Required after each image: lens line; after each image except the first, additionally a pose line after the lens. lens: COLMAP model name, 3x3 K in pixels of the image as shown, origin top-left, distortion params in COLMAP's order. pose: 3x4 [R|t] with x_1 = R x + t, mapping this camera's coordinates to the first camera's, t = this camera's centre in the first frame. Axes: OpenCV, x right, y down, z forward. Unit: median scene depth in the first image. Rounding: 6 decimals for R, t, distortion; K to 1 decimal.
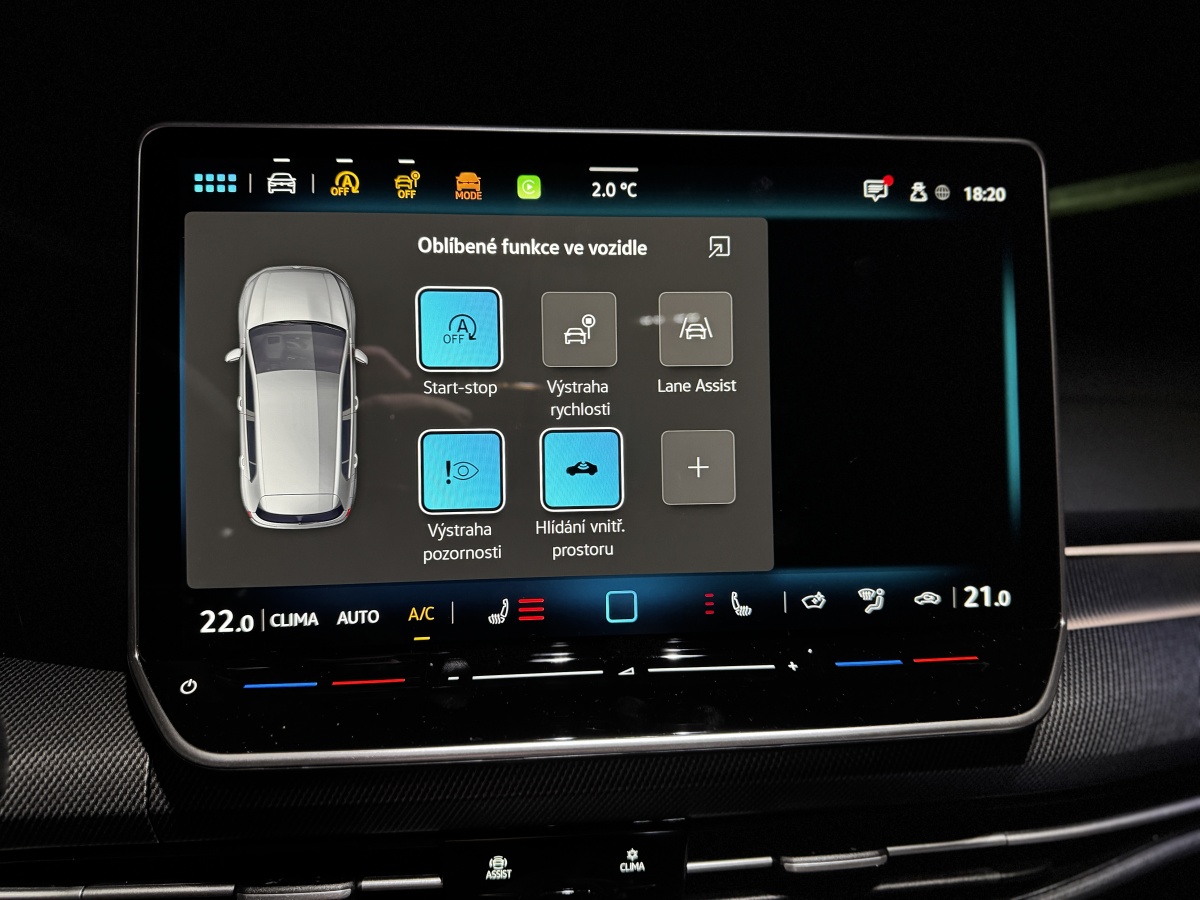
lens RADIAL K [[842.8, 0, 600.0], [0, 842.8, 450.0], [0, 0, 1]] dist [0.046811, -0.103379]
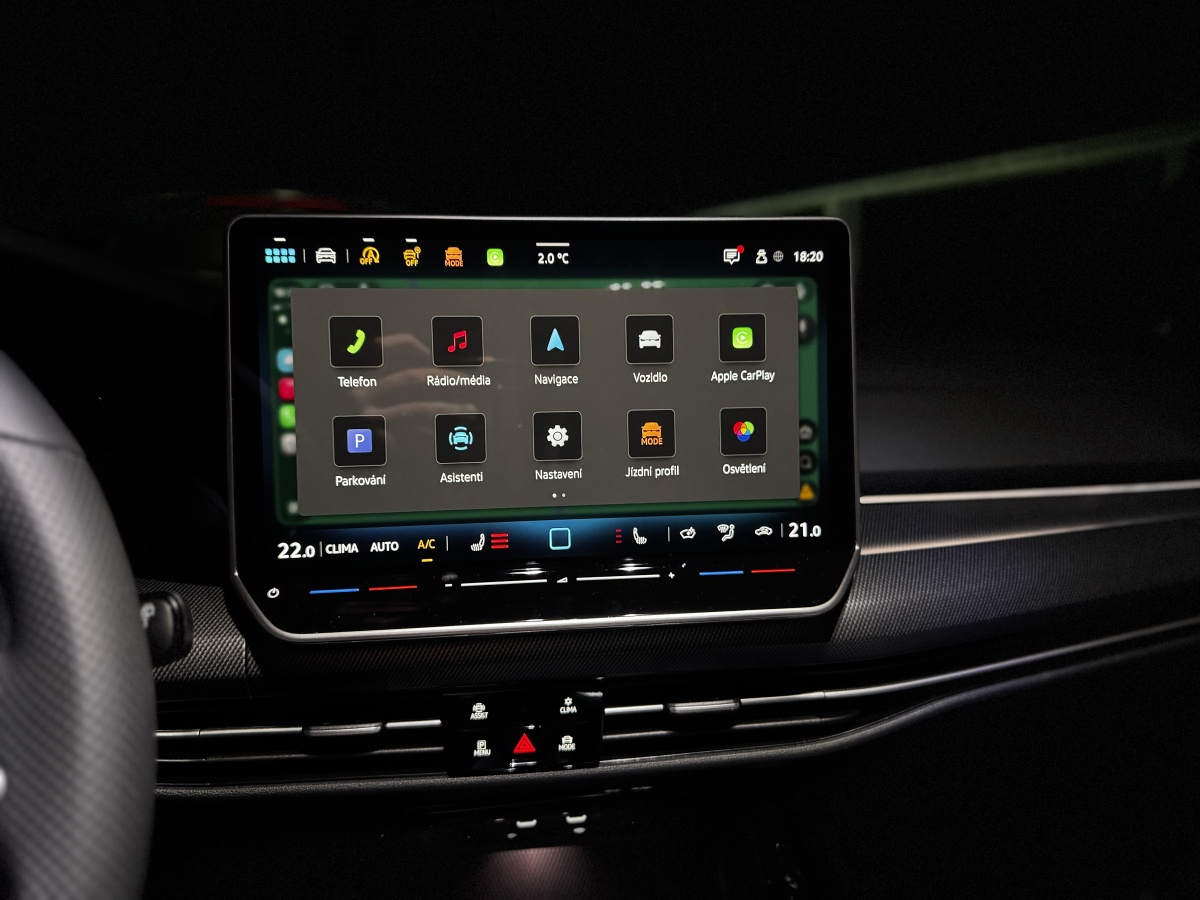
lens RADIAL K [[839.1, 0, 600.9], [0, 839.1, 440.4], [0, 0, 1]] dist [0.152607, -0.364366]
pose [[0.999686, -0.005576, 0.024414, 0.062506], [0.004325, 0.998688, 0.051028, -0.064900], [-0.024666, -0.050906, 0.998399, -0.491015]]
